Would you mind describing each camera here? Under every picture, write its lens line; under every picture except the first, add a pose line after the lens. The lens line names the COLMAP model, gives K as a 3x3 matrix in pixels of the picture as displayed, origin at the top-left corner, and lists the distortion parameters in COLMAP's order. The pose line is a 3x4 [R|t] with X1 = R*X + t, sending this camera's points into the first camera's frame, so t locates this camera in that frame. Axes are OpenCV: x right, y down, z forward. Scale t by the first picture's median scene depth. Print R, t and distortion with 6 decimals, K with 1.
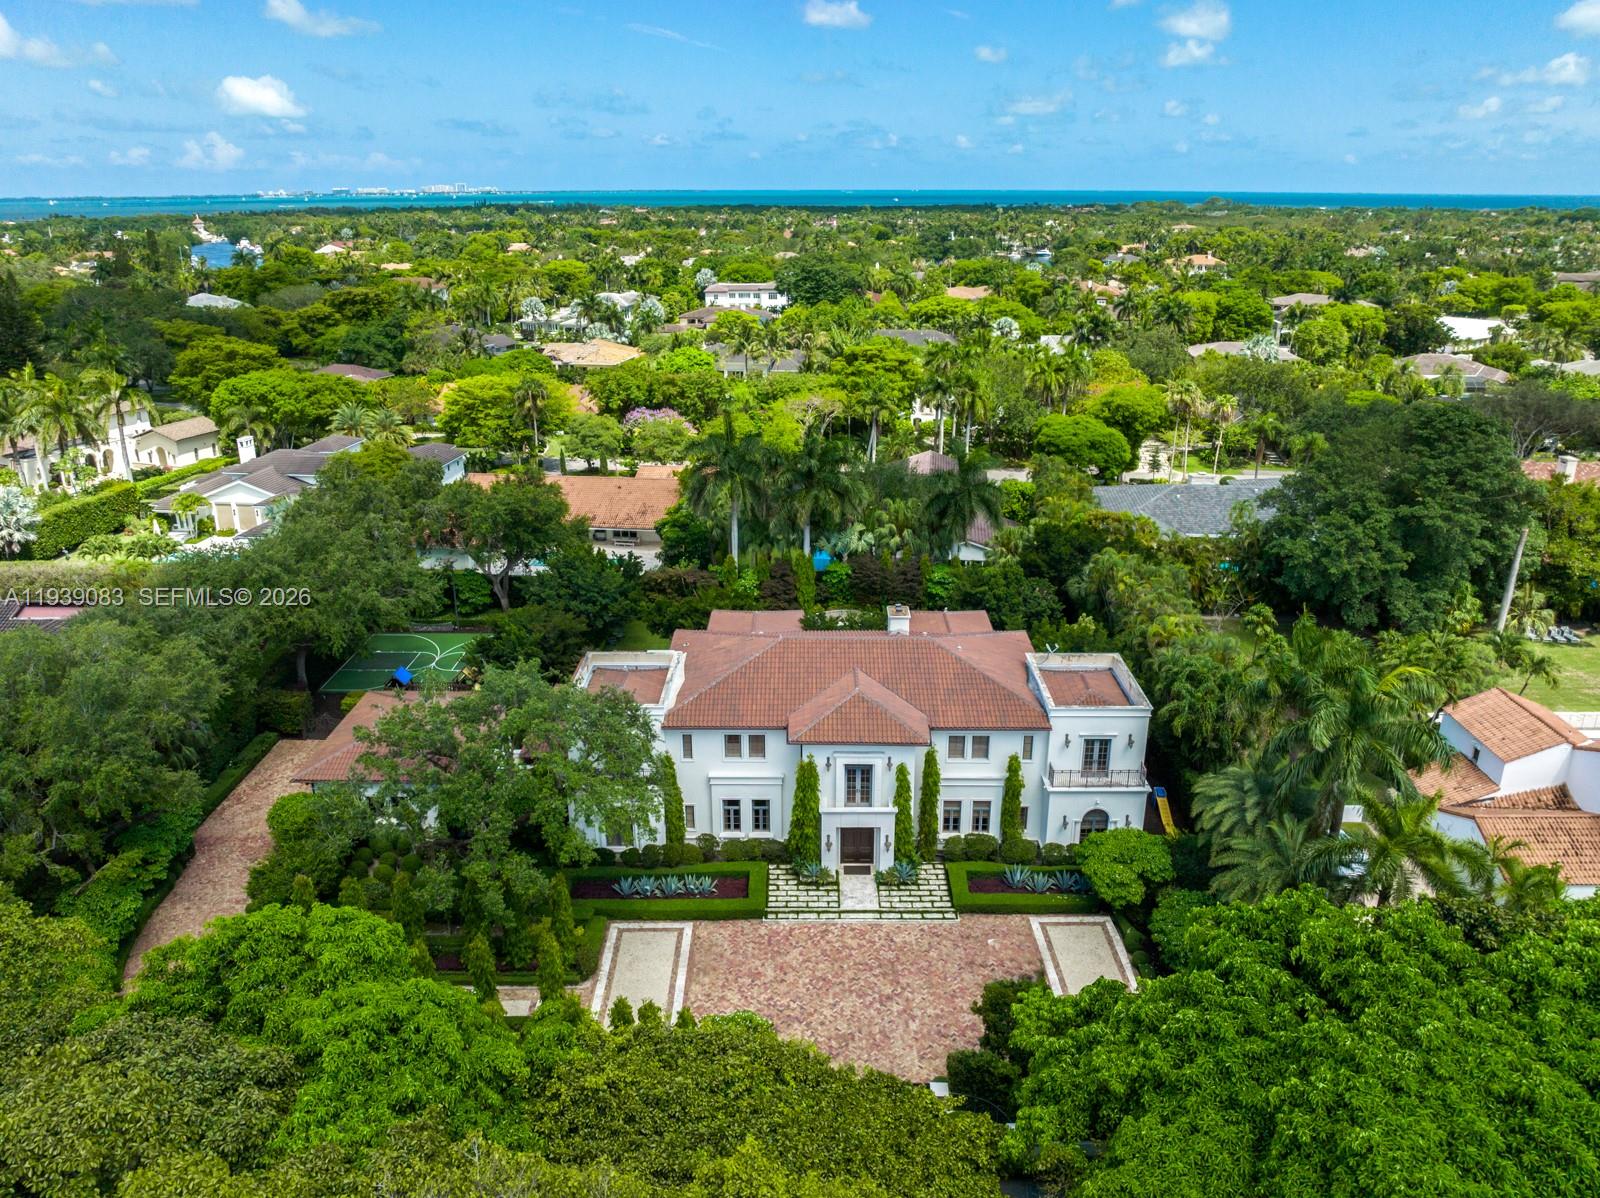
lens RADIAL K [[1104.3, 0, 800.2], [0, 1104.3, 595.1], [0, 0, 1]] dist [-0.034706, -0.000551]
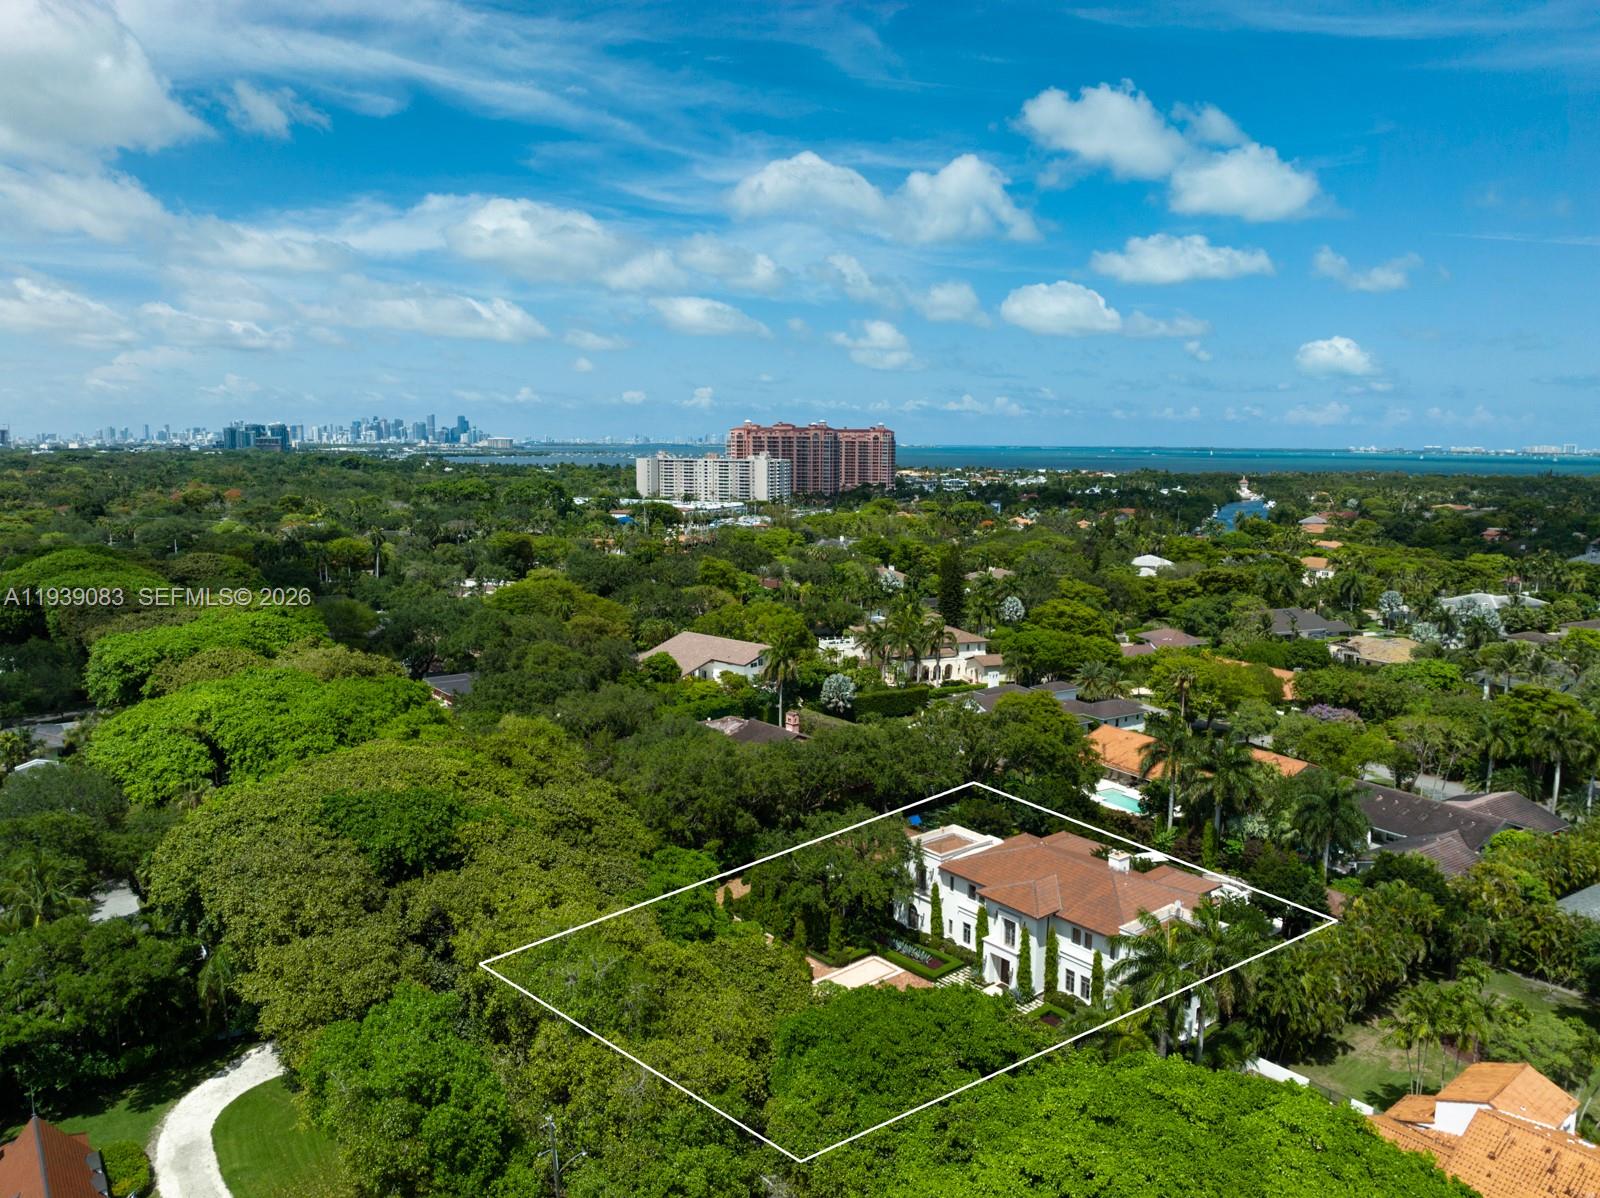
lens RADIAL K [[1104.3, 0, 797.0], [0, 1104.3, 598.2], [0, 0, 1]] dist [-0.034706, -0.000551]
pose [[0.625068, 0.109890, -0.772796, 1.001166], [-0.274657, 0.957691, -0.085972, -0.074149], [0.730653, 0.265992, 0.628804, -0.378441]]
